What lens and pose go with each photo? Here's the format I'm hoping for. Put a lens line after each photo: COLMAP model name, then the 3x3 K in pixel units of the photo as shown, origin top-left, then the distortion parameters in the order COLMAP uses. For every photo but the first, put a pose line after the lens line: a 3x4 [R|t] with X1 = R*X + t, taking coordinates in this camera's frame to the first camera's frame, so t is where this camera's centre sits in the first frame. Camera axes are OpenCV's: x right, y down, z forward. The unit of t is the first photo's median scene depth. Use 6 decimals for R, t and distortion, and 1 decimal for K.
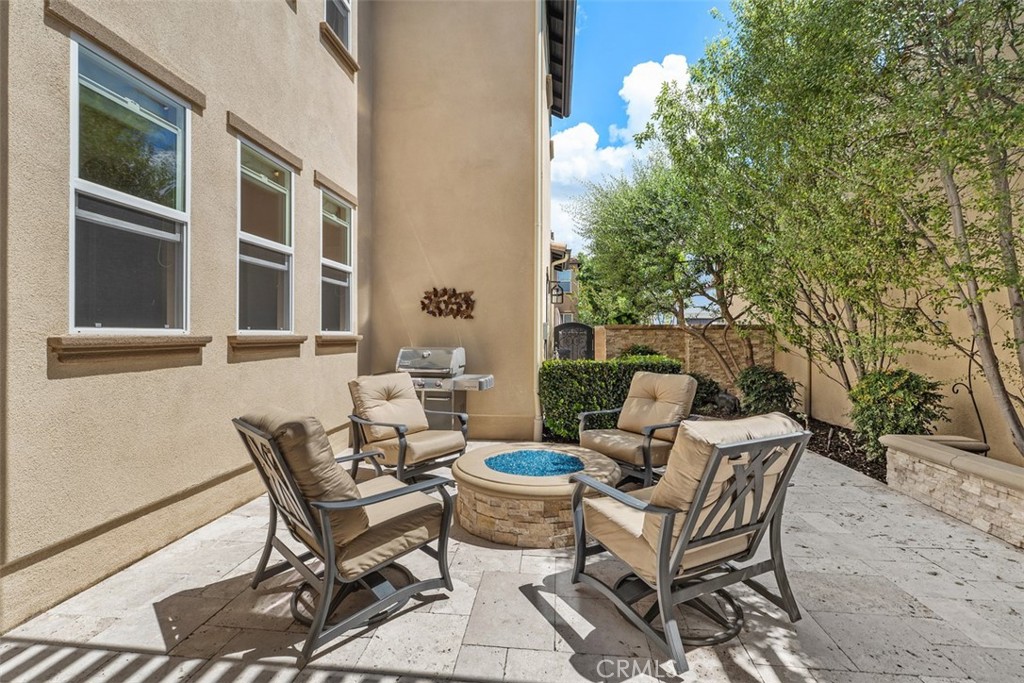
lens RADIAL K [[457.2, 0, 511.5], [0, 457.2, 333.9], [0, 0, 1]] dist [0.002160, 0.000063]
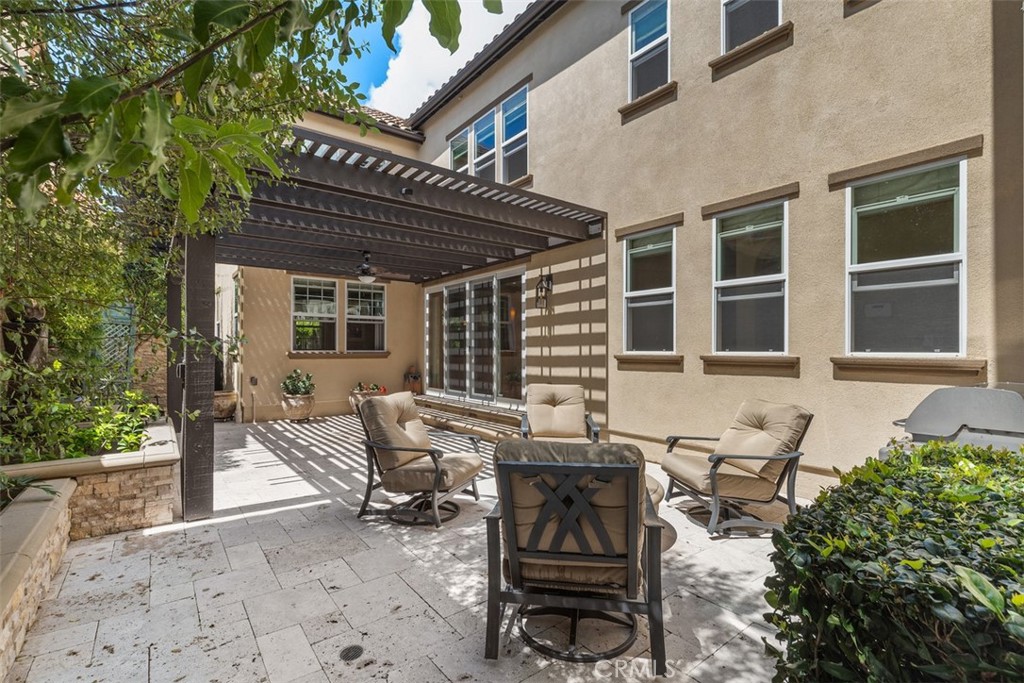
lens RADIAL K [[457.2, 0, 507.3], [0, 457.2, 348.2], [0, 0, 1]] dist [0.002160, 0.000063]
pose [[-0.726852, -0.008281, -0.686744, 0.711023], [-0.006743, 0.999965, -0.004921, -0.007092], [0.686761, 0.001054, -0.726882, 1.328918]]
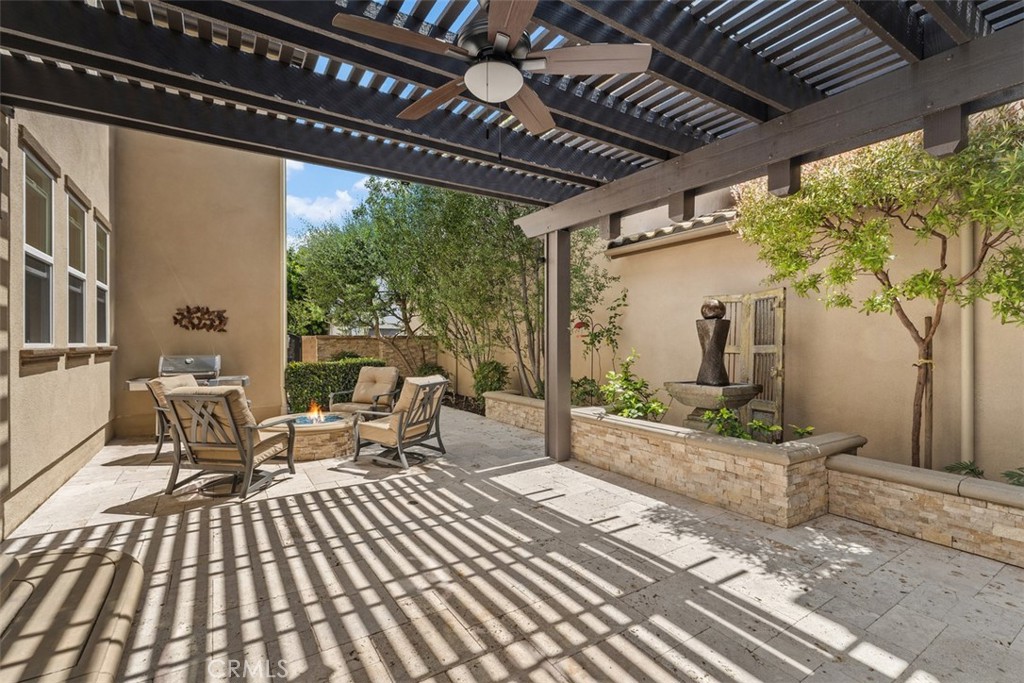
lens RADIAL K [[457.2, 0, 511.9], [0, 457.2, 343.5], [0, 0, 1]] dist [0.002160, 0.000063]
pose [[0.775784, -0.007172, 0.630958, -0.360873], [0.003657, 0.999970, 0.006869, -0.009673], [-0.630988, -0.003022, 0.775787, -0.632313]]
